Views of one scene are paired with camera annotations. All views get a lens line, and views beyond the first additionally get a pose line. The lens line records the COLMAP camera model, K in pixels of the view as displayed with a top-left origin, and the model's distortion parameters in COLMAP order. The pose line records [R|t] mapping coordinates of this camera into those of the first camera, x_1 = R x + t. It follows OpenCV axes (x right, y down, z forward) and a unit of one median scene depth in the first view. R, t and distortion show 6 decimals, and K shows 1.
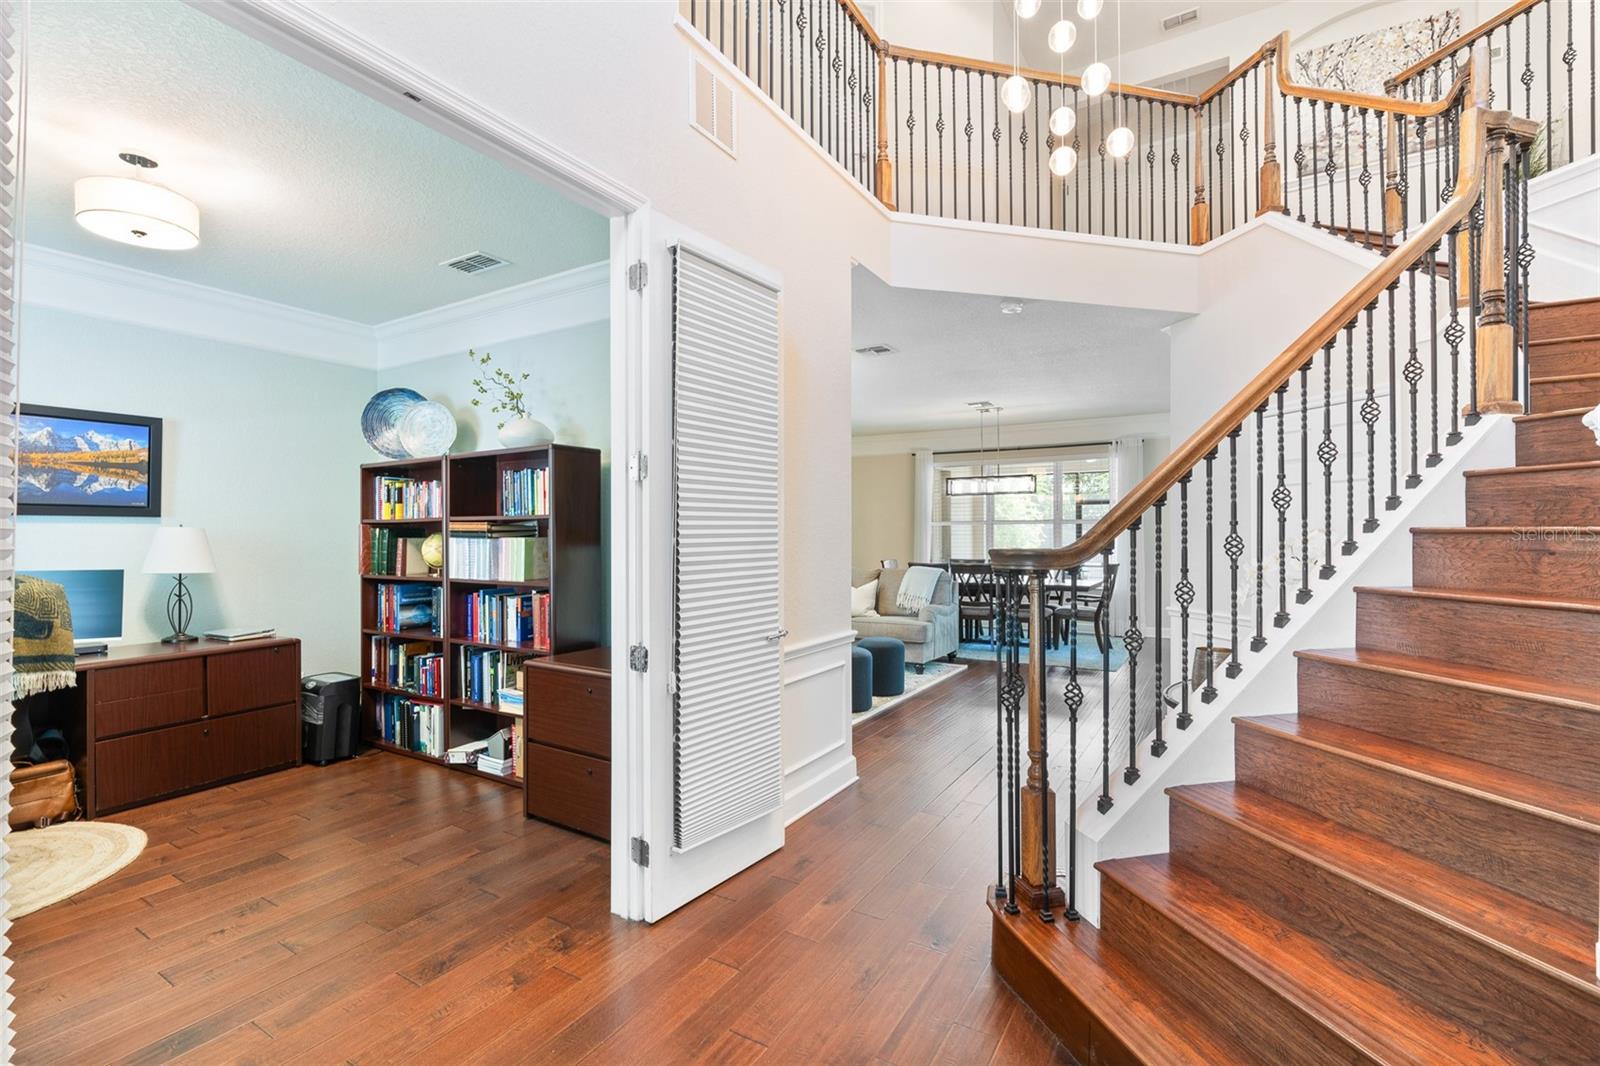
lens RADIAL K [[718.4, 0, 800.0], [0, 718.4, 533.0], [0, 0, 1]] dist [-0.004567, 0.000207]
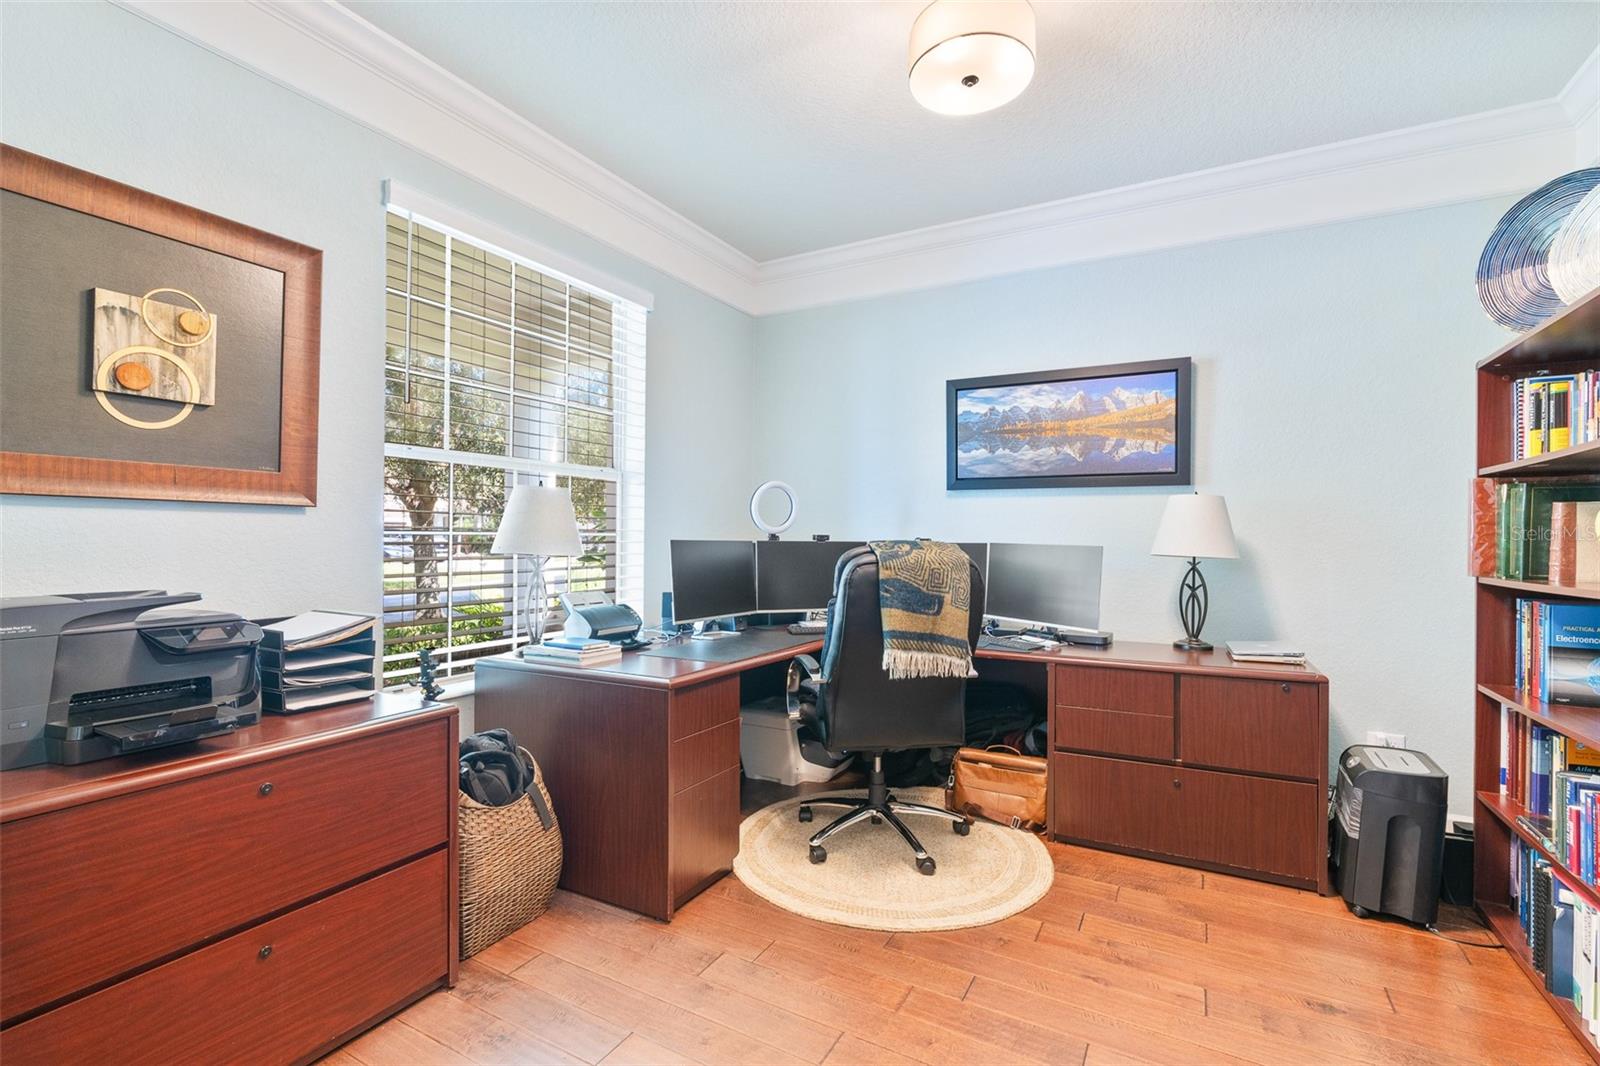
lens RADIAL K [[718.4, 0, 800.0], [0, 718.4, 533.0], [0, 0, 1]] dist [-0.004567, 0.000207]
pose [[0.034921, -0.000530, -0.999390, -0.133657], [-0.008365, 0.999965, -0.000822, 0.035388], [0.999355, 0.008389, 0.034915, 0.566333]]
